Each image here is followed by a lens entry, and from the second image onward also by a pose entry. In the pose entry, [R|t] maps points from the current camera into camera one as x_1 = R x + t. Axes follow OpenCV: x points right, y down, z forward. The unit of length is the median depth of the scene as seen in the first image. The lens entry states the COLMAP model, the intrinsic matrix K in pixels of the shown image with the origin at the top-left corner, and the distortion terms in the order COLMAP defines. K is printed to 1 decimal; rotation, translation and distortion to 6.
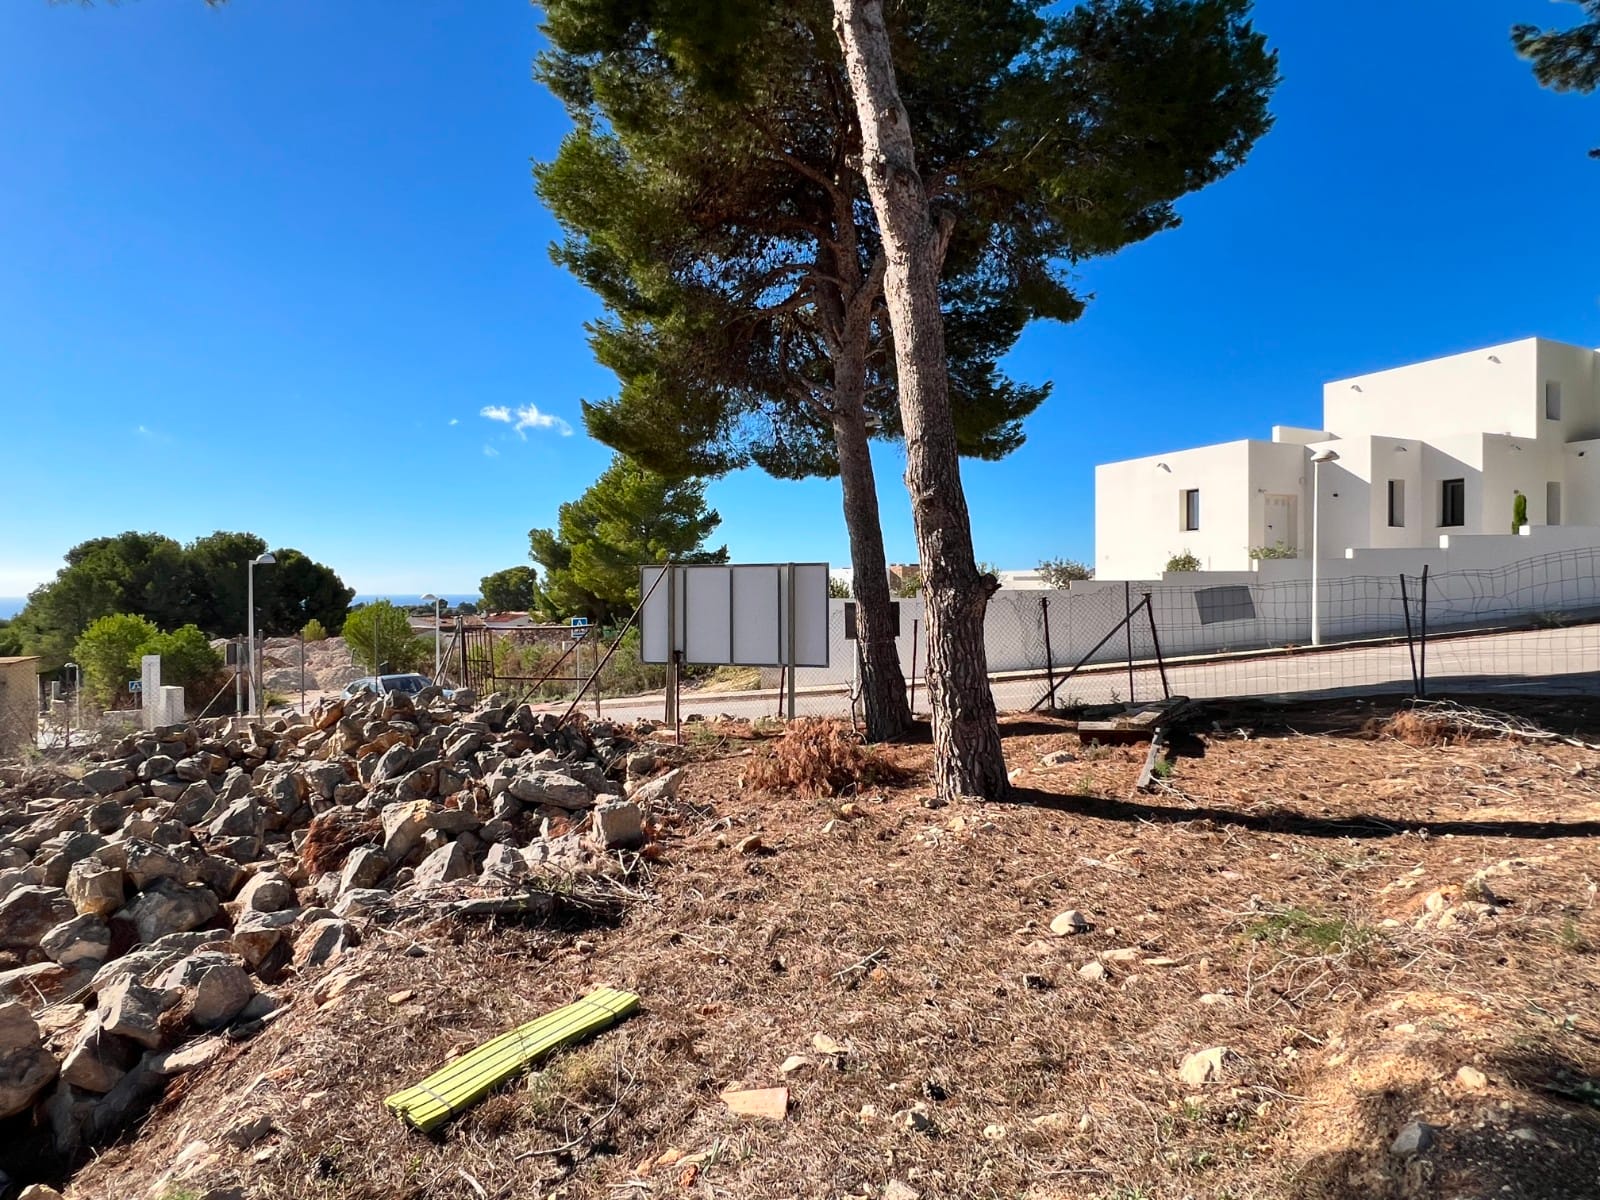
lens RADIAL K [[858.4, 0, 795.4], [0, 858.4, 602.8], [0, 0, 1]] dist [-0.001187, -0.001076]
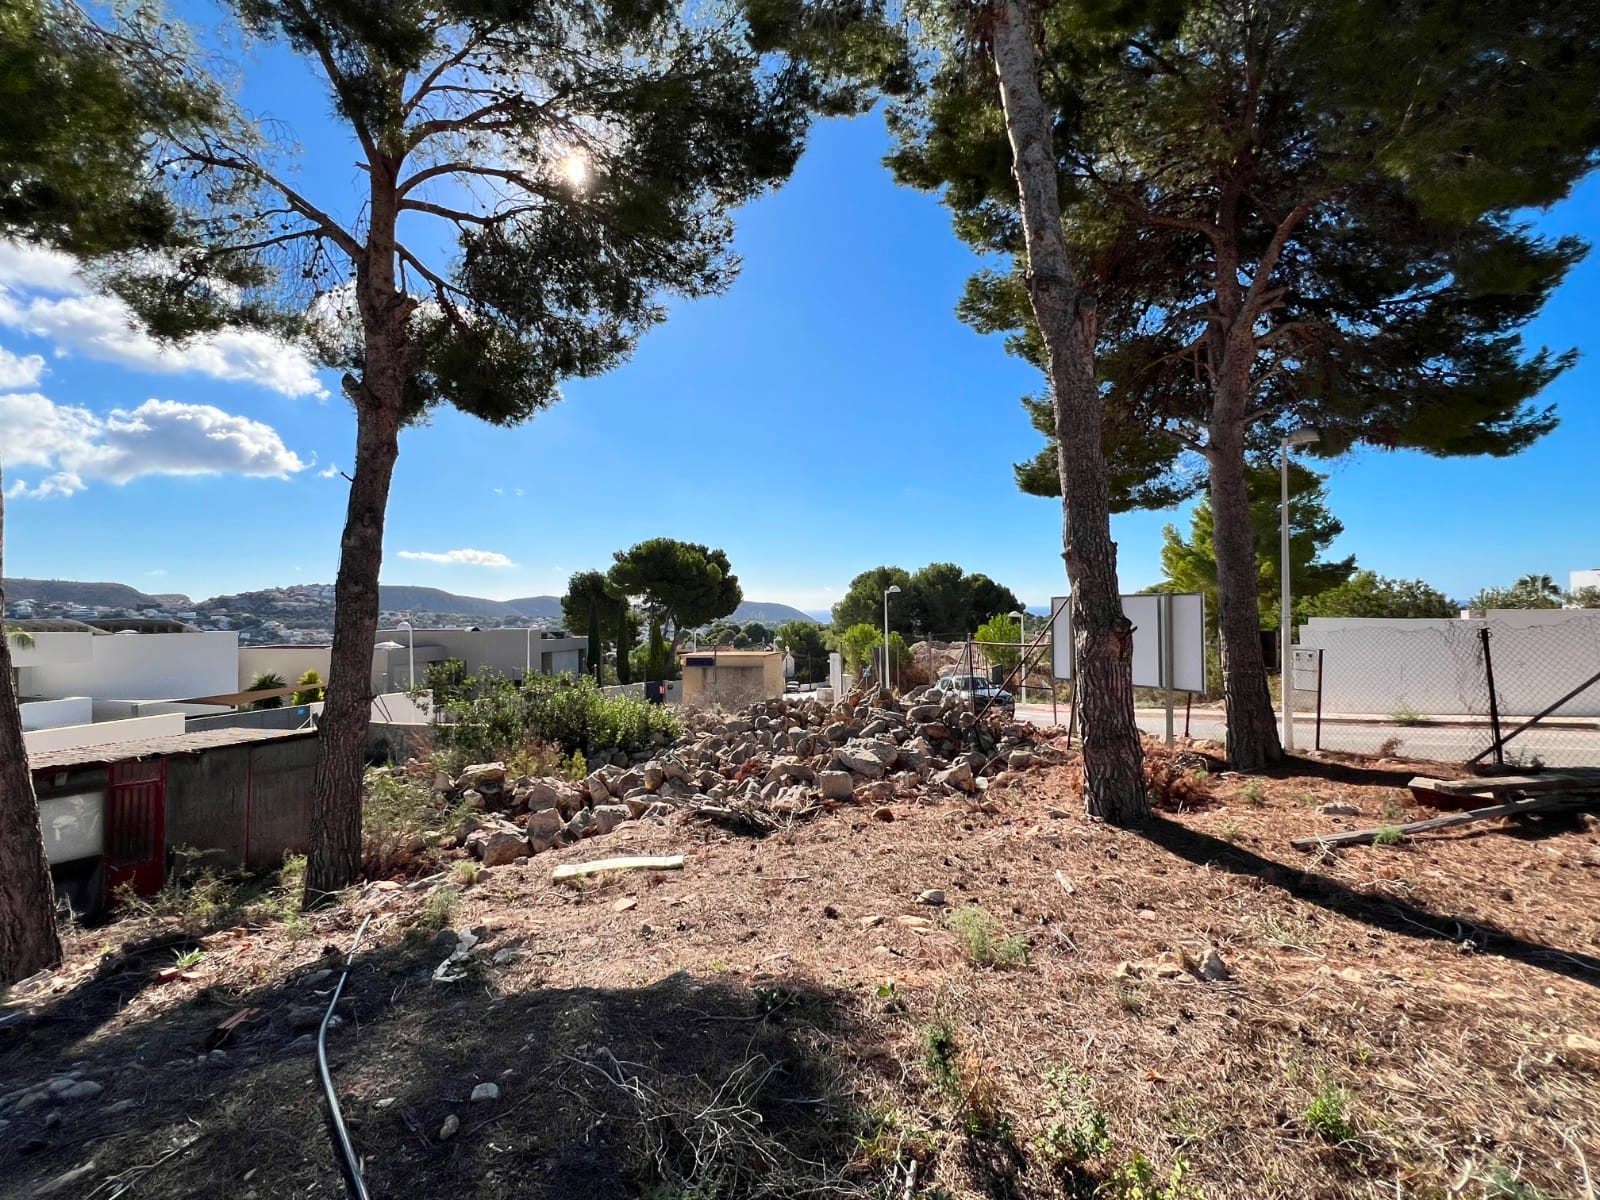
lens RADIAL K [[767.7, 0, 797.1], [0, 767.7, 610.4], [0, 0, 1]] dist [-0.001581, -0.000133]
pose [[0.671418, -0.002615, -0.741074, 0.537128], [0.002964, 0.999995, -0.000843, -0.035581], [0.741073, -0.001631, 0.671423, 0.020292]]
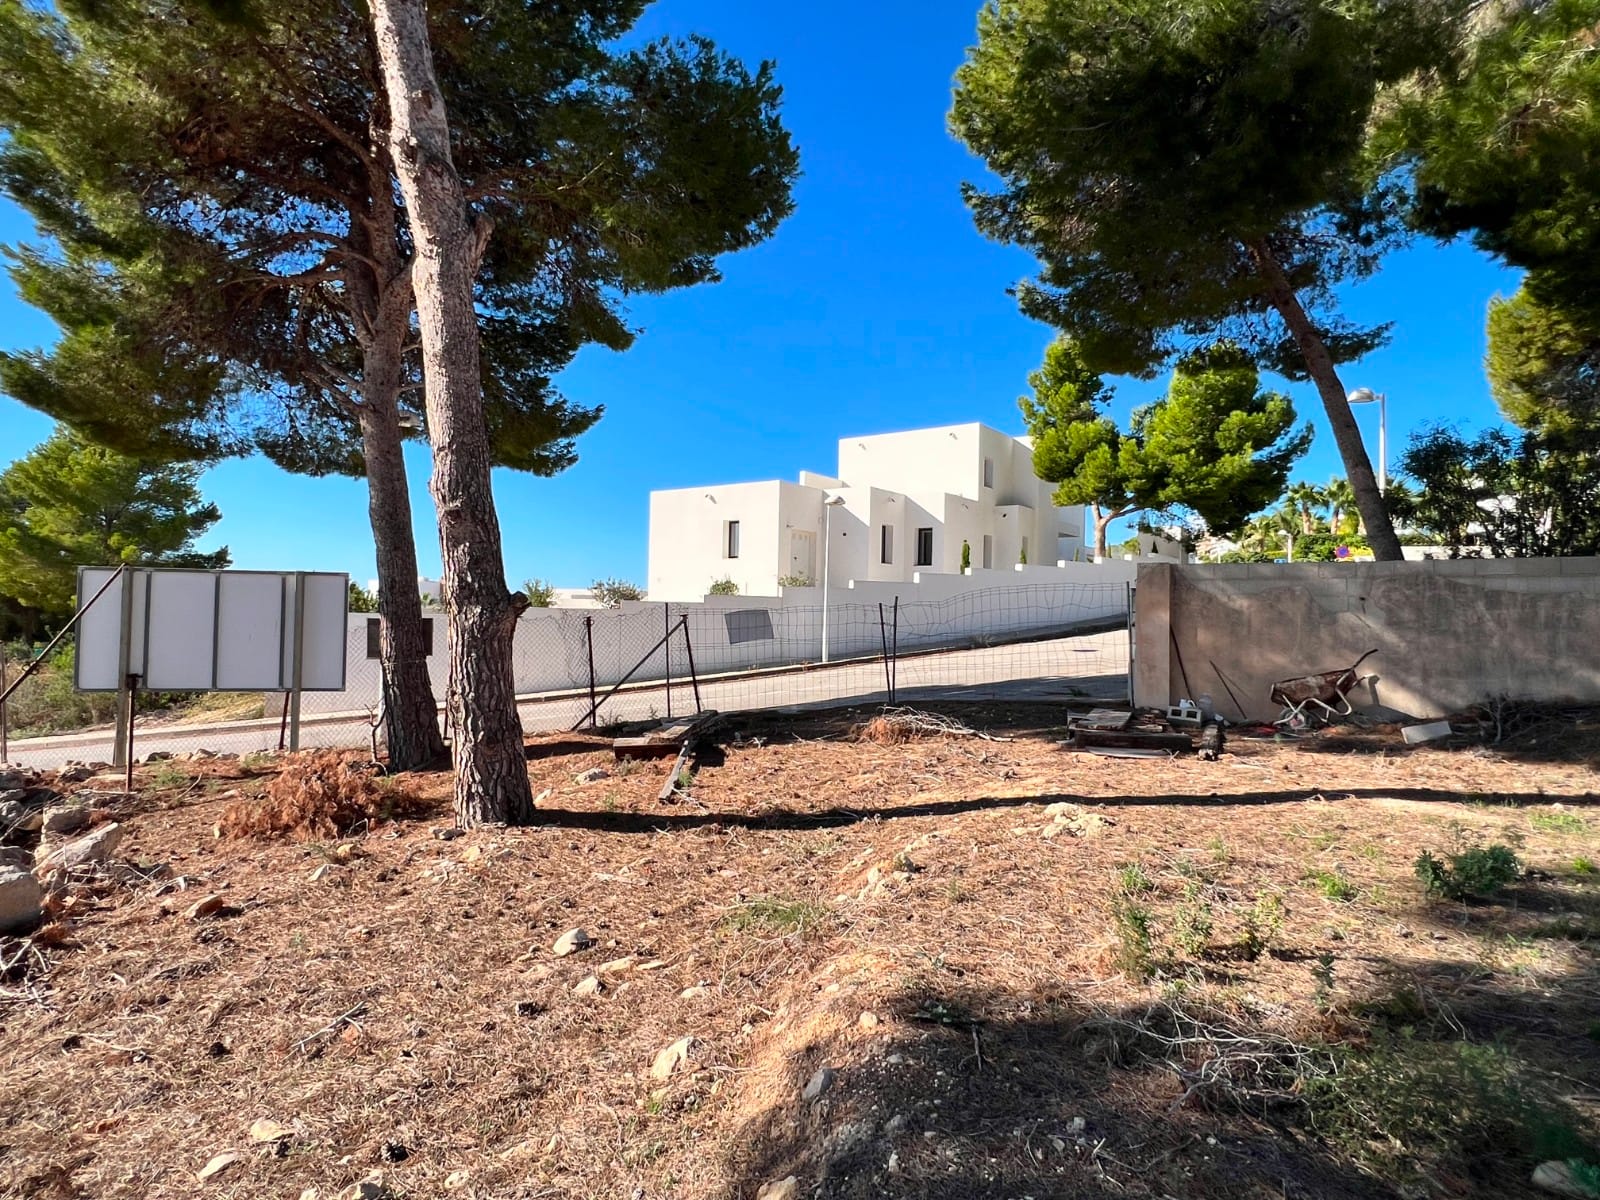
lens RADIAL K [[859.7, 0, 798.9], [0, 859.7, 603.9], [0, 0, 1]] dist [-0.000611, -0.000376]
pose [[0.876497, 0.026670, 0.480667, 0.027651], [-0.017087, 0.999559, -0.024302, -0.001387], [-0.481103, 0.013087, 0.876566, -0.008161]]
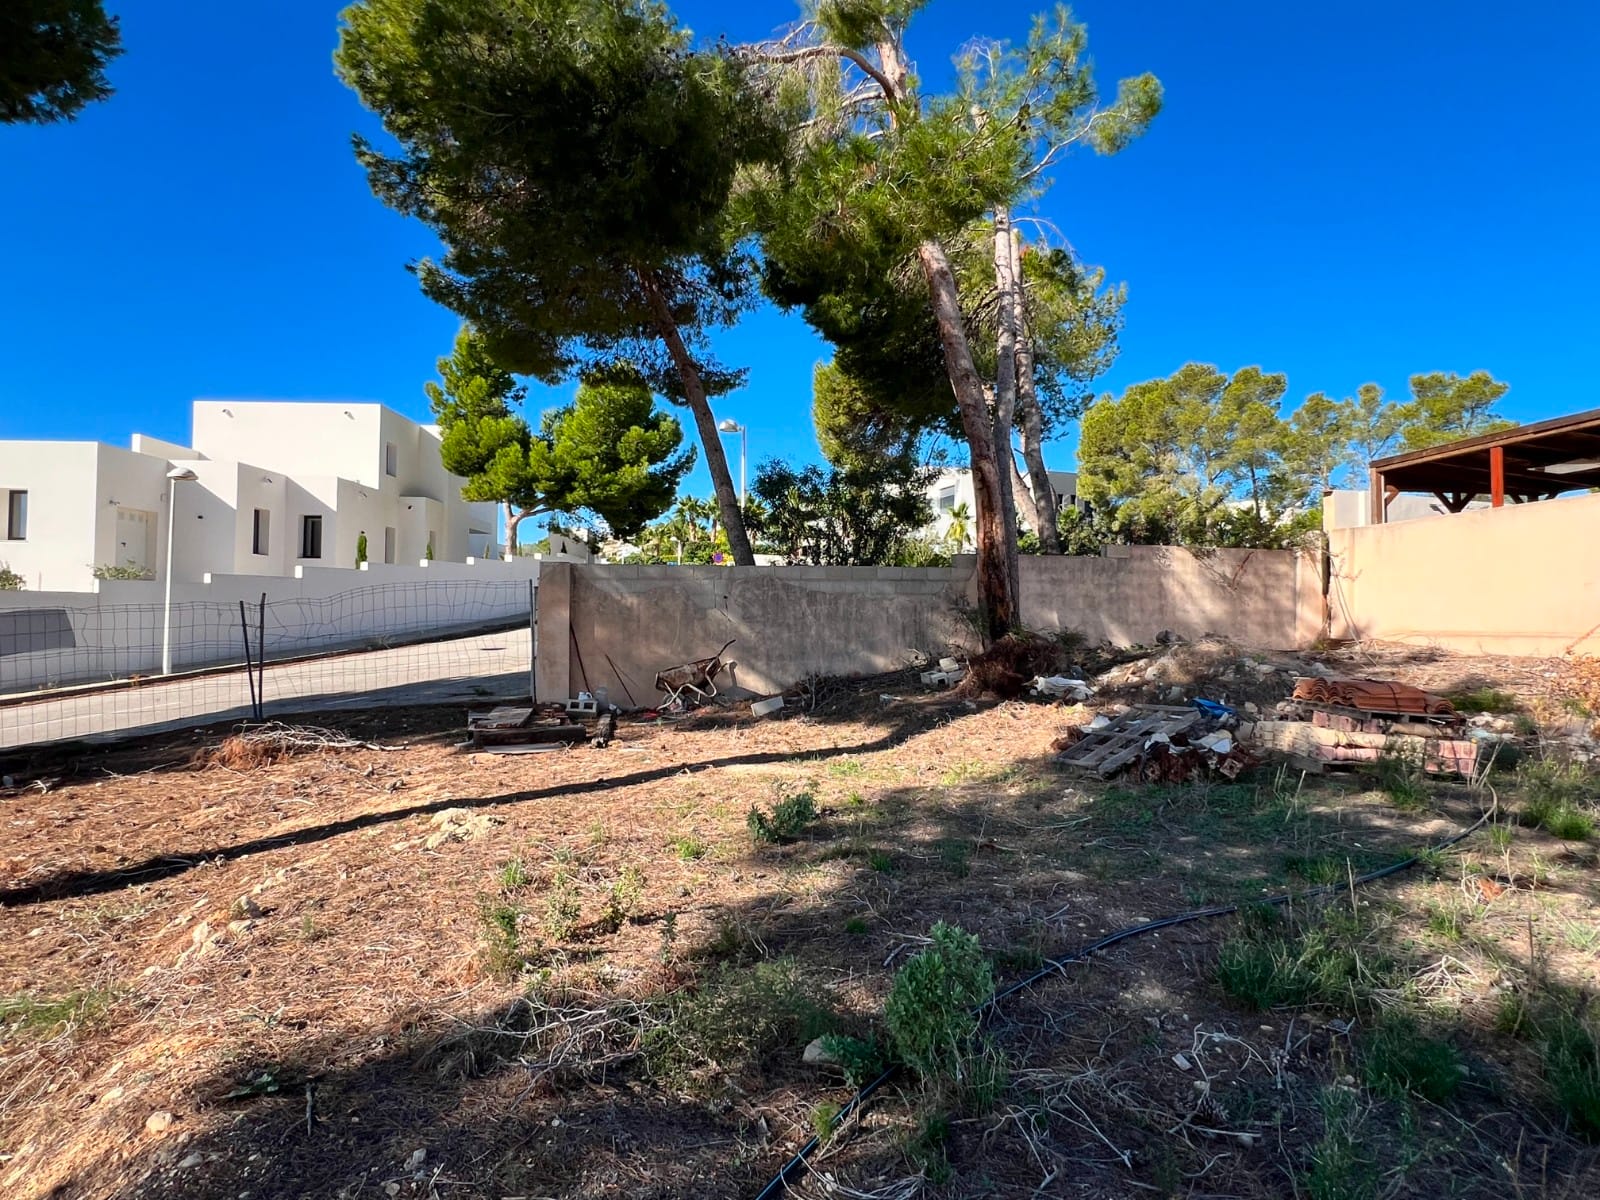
lens RADIAL K [[859.7, 0, 798.9], [0, 859.7, 603.9], [0, 0, 1]] dist [-0.000611, -0.000376]
pose [[0.402464, 0.024467, 0.915109, 0.048352], [0.001497, 0.999624, -0.027386, -0.001284], [-0.915434, 0.012392, 0.402276, -0.016945]]
